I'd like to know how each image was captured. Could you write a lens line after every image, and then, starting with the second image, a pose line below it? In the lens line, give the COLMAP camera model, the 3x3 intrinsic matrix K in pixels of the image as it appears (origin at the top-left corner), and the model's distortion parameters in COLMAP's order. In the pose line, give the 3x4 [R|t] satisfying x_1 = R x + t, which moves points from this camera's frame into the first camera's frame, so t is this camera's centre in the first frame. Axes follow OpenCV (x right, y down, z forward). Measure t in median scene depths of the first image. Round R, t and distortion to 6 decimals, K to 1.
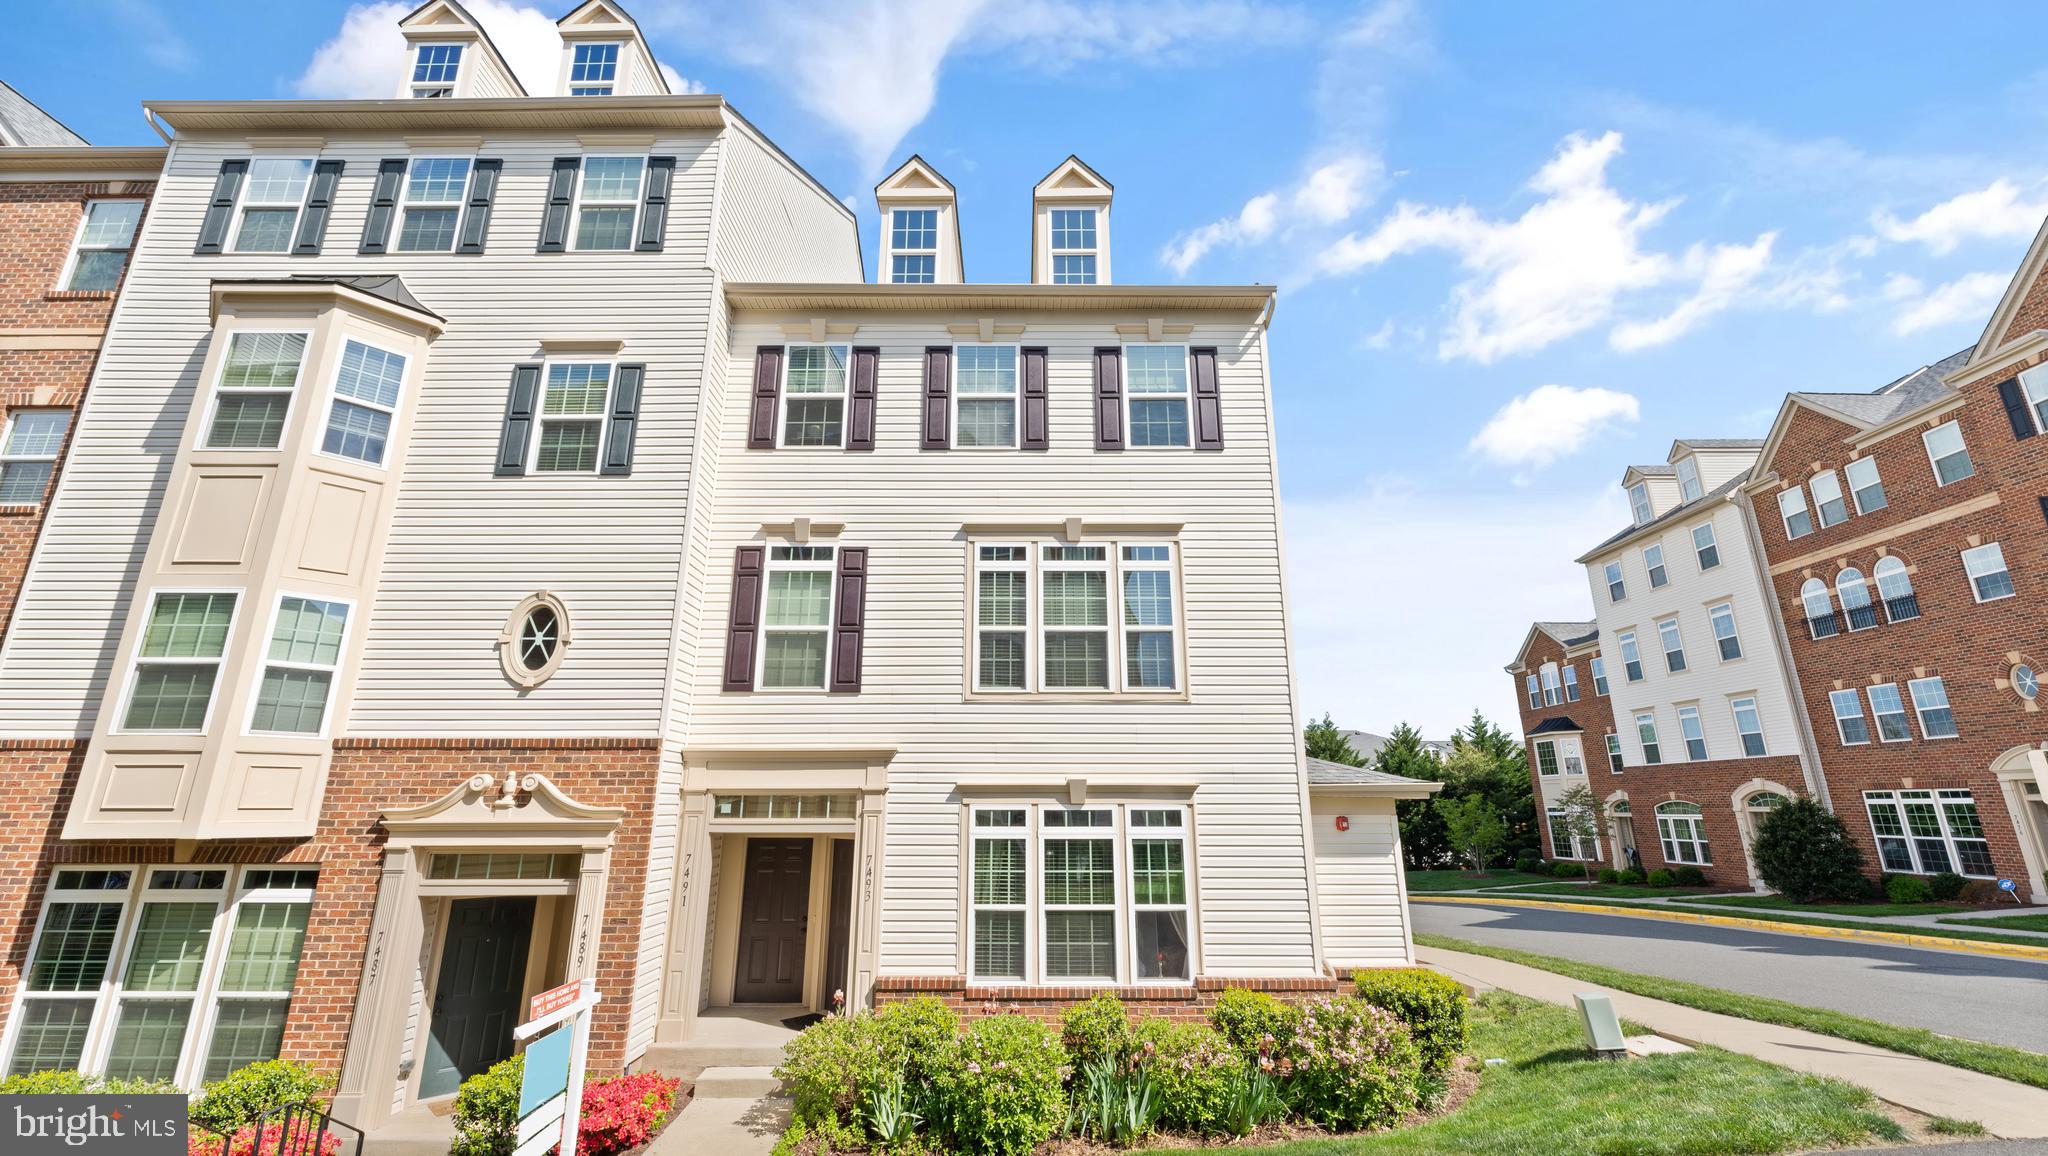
lens RADIAL K [[824.2, 0, 1033.1], [0, 824.2, 571.3], [0, 0, 1]] dist [0.001617, -0.000024]
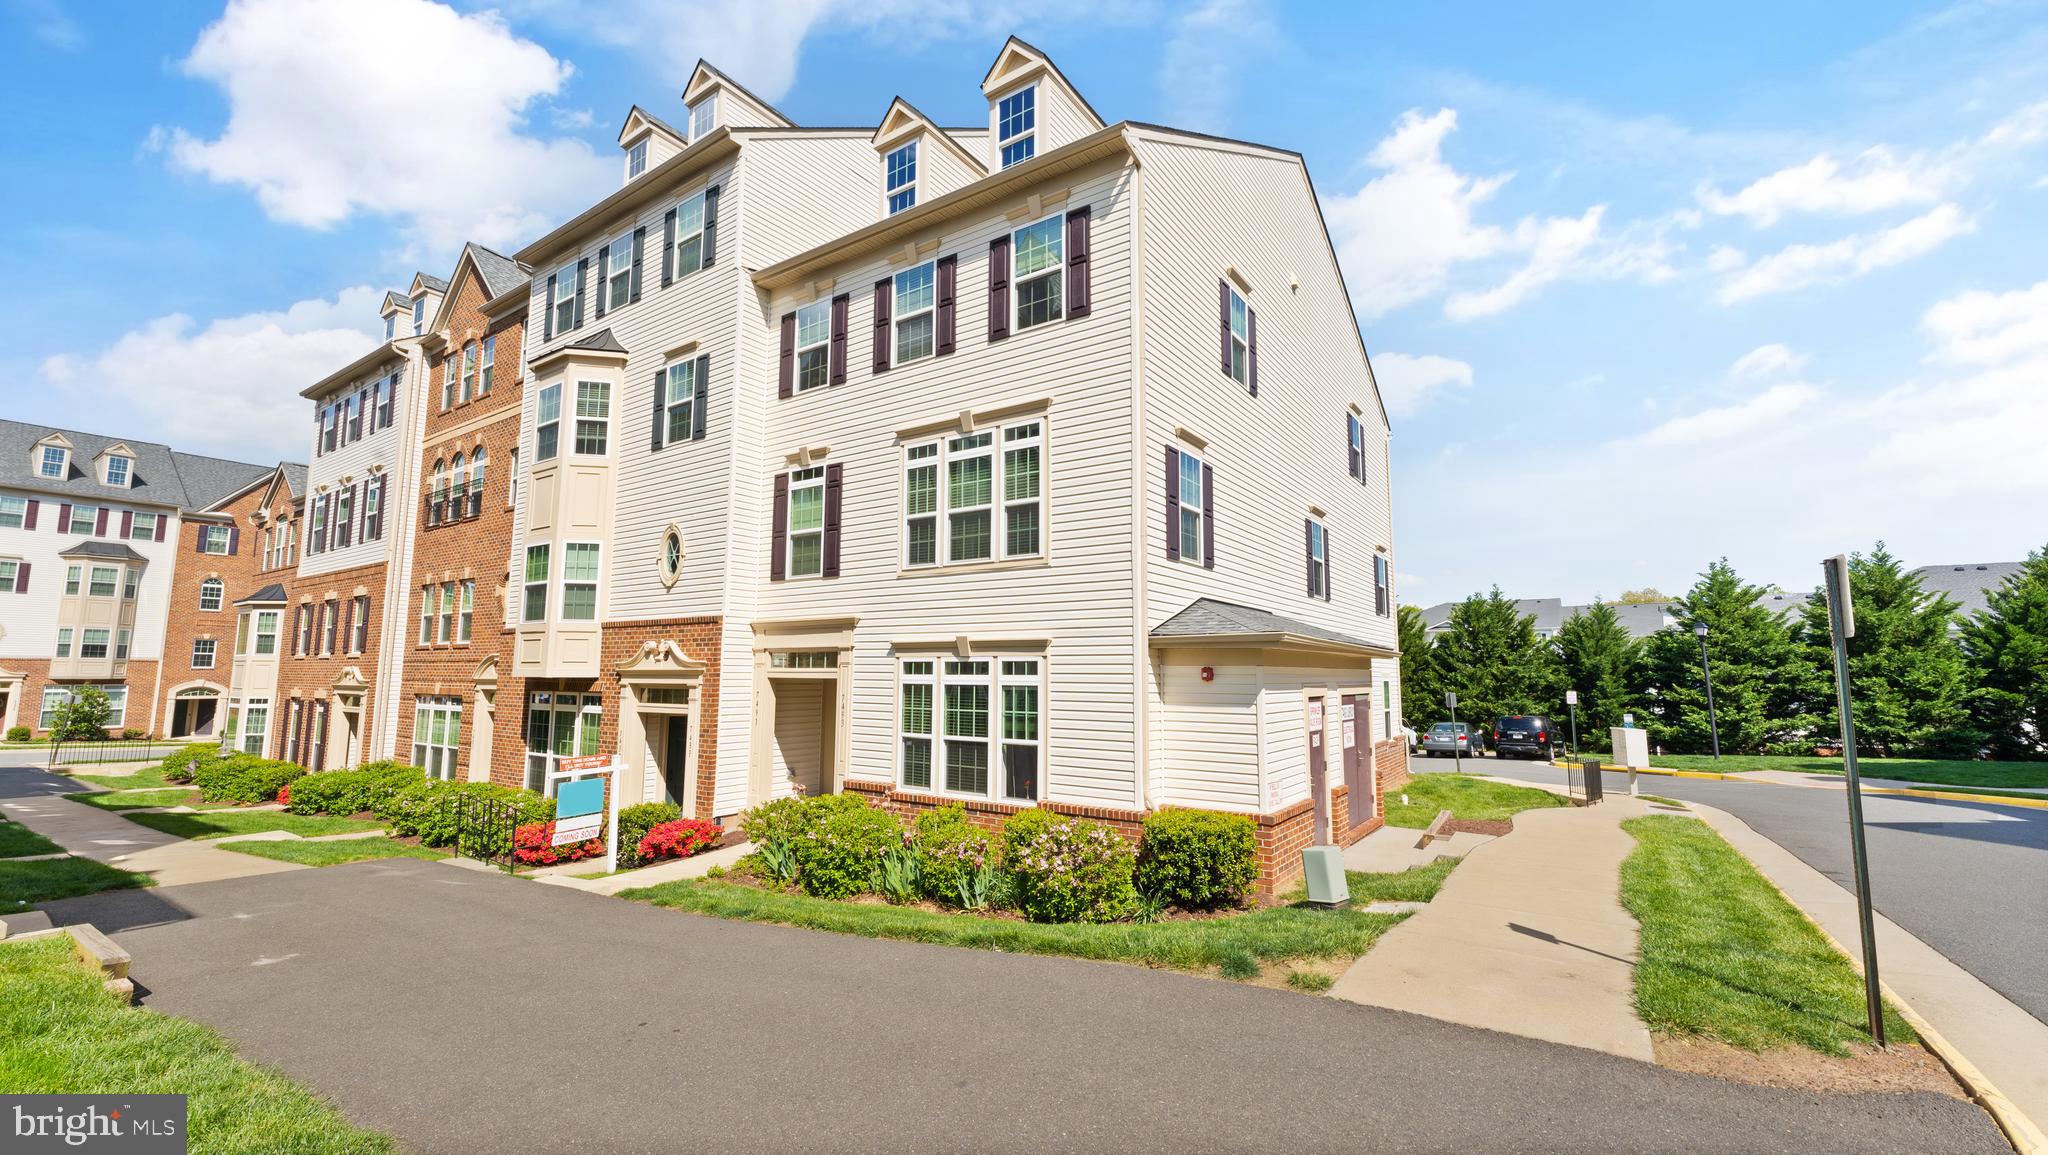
lens RADIAL K [[824.2, 0, 1033.1], [0, 824.2, 570.8], [0, 0, 1]] dist [0.001617, -0.000024]
pose [[0.826903, -0.066266, -0.558426, 0.779377], [0.152168, 0.982353, 0.108755, 0.043734], [0.541365, -0.174905, 0.822394, 0.089399]]
